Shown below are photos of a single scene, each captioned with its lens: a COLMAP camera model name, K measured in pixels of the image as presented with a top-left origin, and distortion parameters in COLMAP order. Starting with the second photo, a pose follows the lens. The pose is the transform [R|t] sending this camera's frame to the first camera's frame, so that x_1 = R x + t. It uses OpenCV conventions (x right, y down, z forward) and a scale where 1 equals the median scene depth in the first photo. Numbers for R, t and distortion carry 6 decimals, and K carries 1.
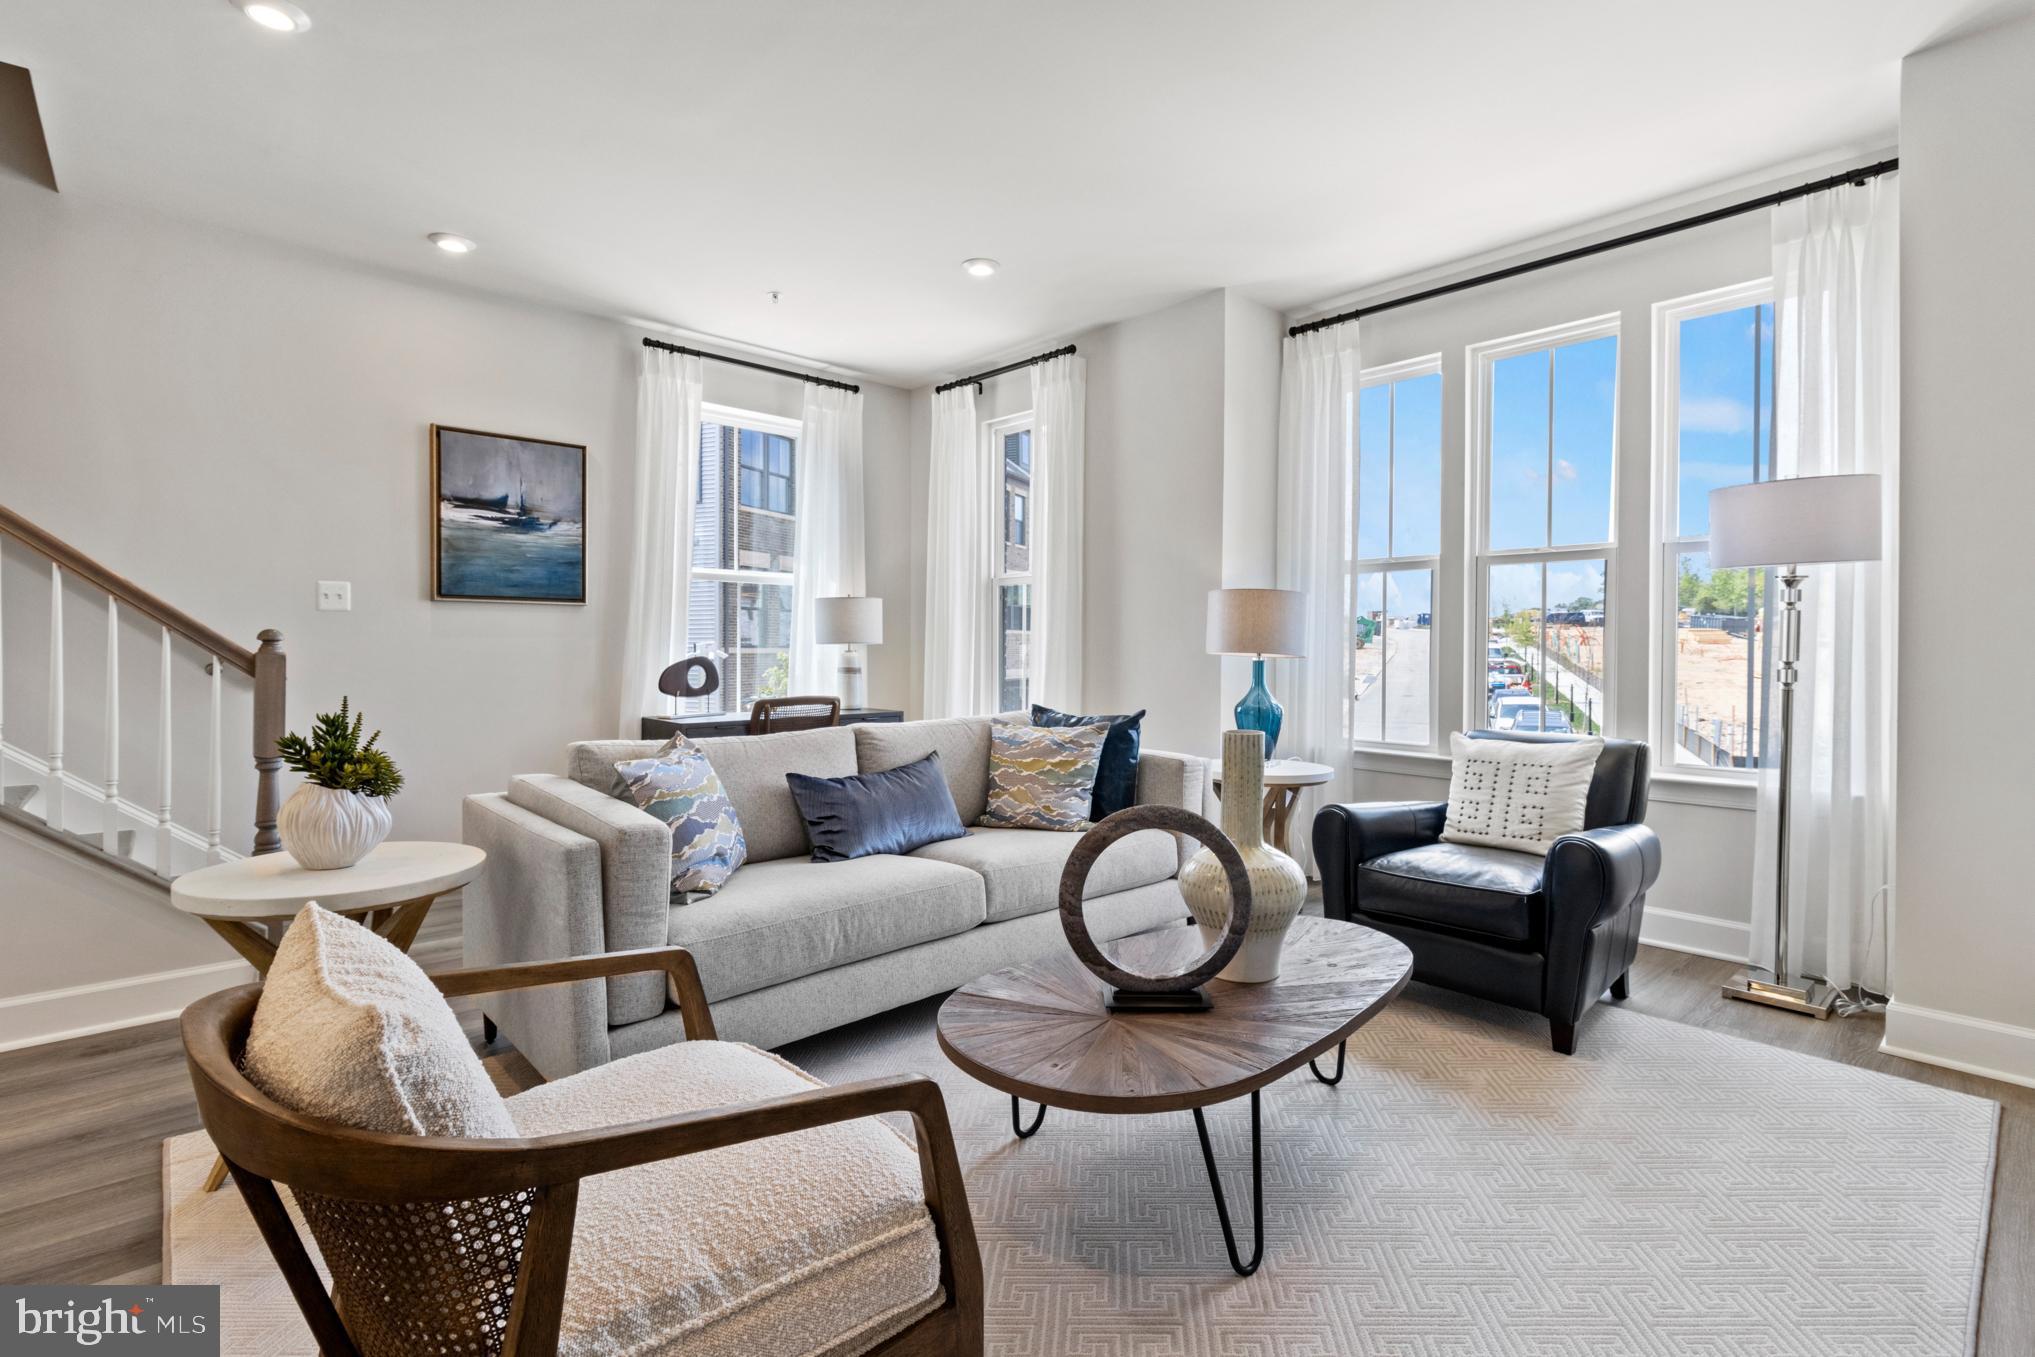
lens RADIAL K [[940.3, 0, 1006.4], [0, 940.3, 665.0], [0, 0, 1]] dist [0.000780, 0.000011]
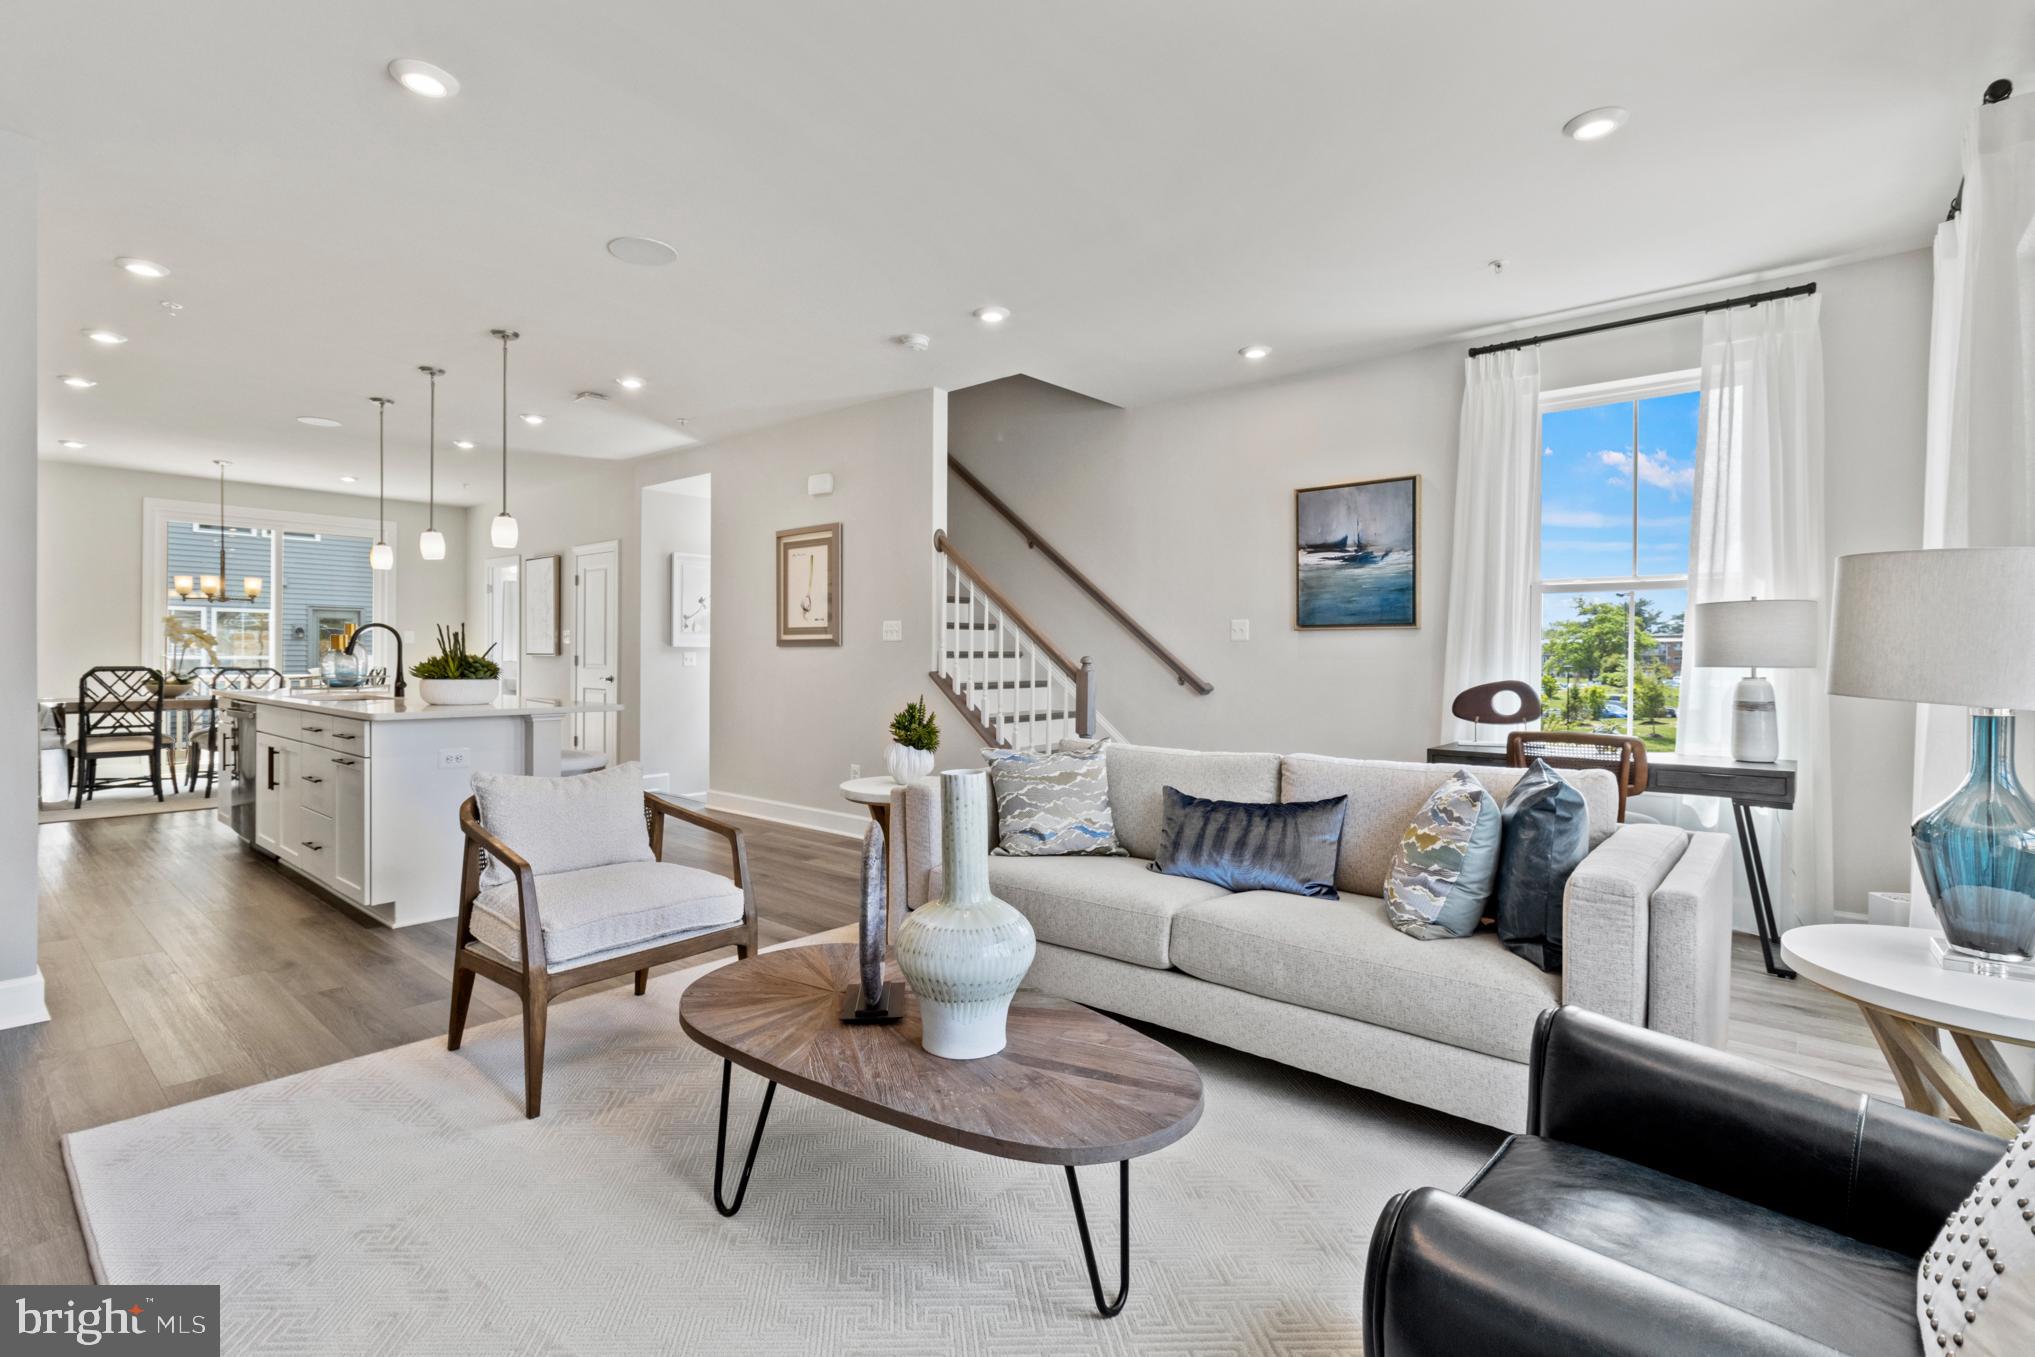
lens RADIAL K [[940.3, 0, 1017.4], [0, 940.3, 668.5], [0, 0, 1]] dist [0.000780, 0.000011]
pose [[0.128923, 0.007793, -0.991624, 0.556522], [-0.024031, 0.999700, 0.004732, -0.014968], [0.991363, 0.023220, 0.129071, 0.458246]]
